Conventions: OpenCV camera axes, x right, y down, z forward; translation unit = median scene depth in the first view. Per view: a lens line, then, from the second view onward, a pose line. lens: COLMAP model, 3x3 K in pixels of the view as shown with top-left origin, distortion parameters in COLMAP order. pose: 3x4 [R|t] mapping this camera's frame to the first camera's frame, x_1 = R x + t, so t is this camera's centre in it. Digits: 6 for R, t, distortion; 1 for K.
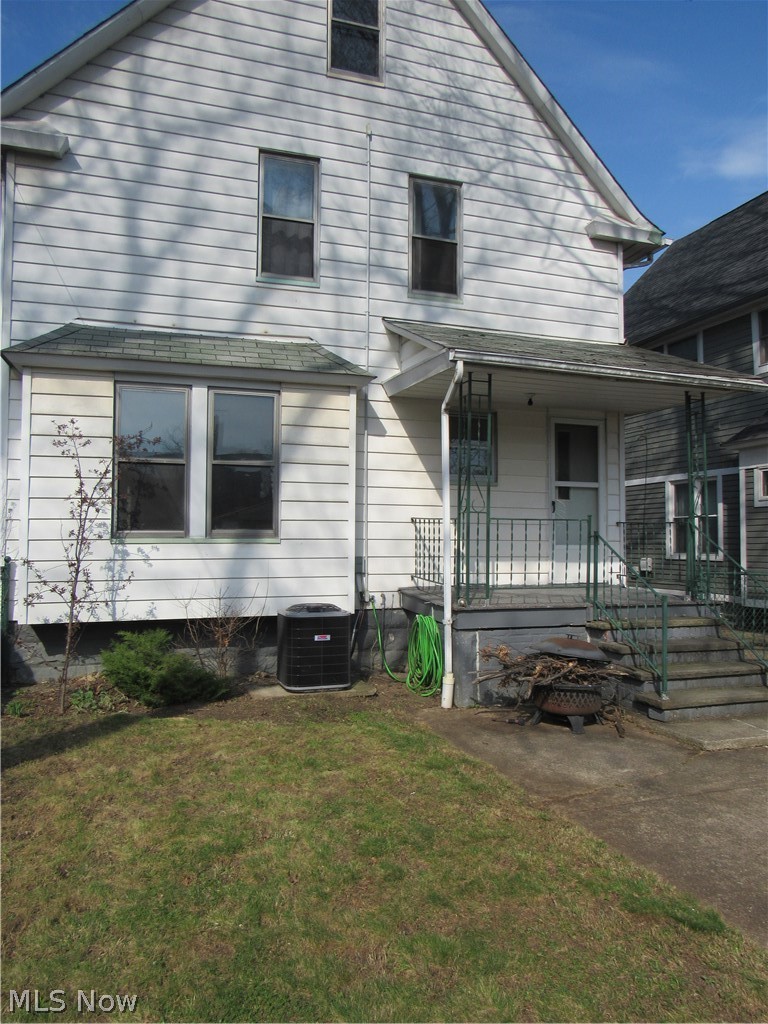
lens RADIAL K [[722.9, 0, 389.0], [0, 722.9, 514.7], [0, 0, 1]] dist [0.001306, 0.008710]
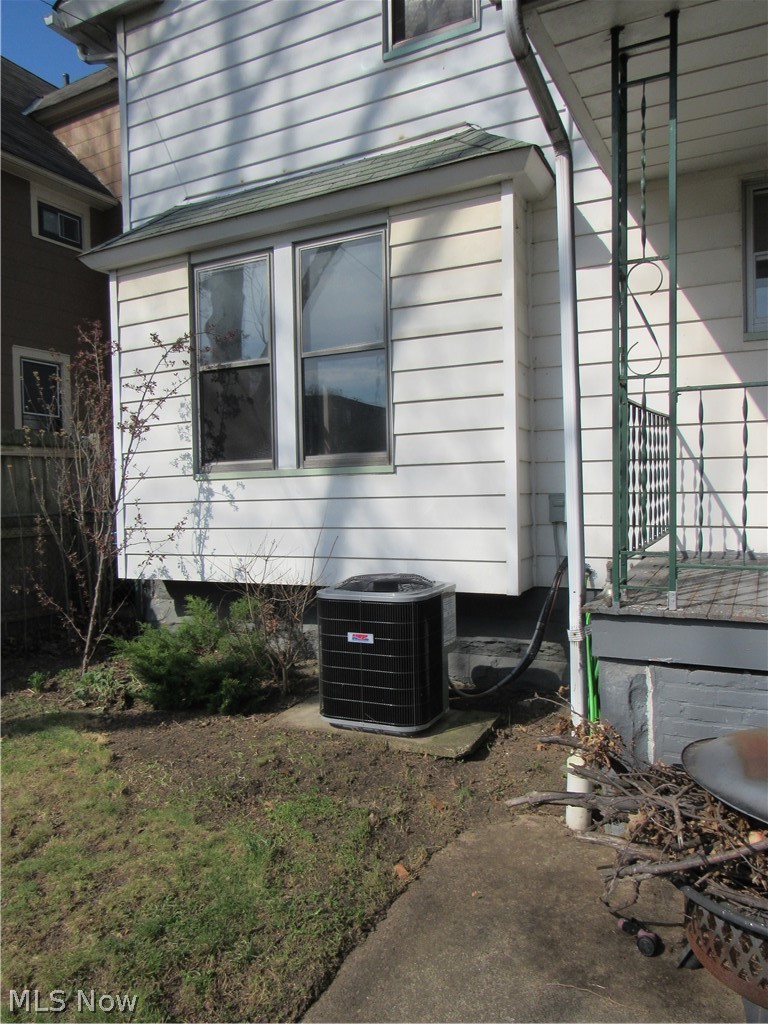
lens RADIAL K [[722.9, 0, 383.4], [0, 722.9, 505.3], [0, 0, 1]] dist [0.001306, 0.008710]
pose [[0.712821, -0.004782, -0.701329, 0.283994], [0.045971, 0.998145, 0.039918, 0.043223], [0.699838, -0.060695, 0.711719, 0.569467]]
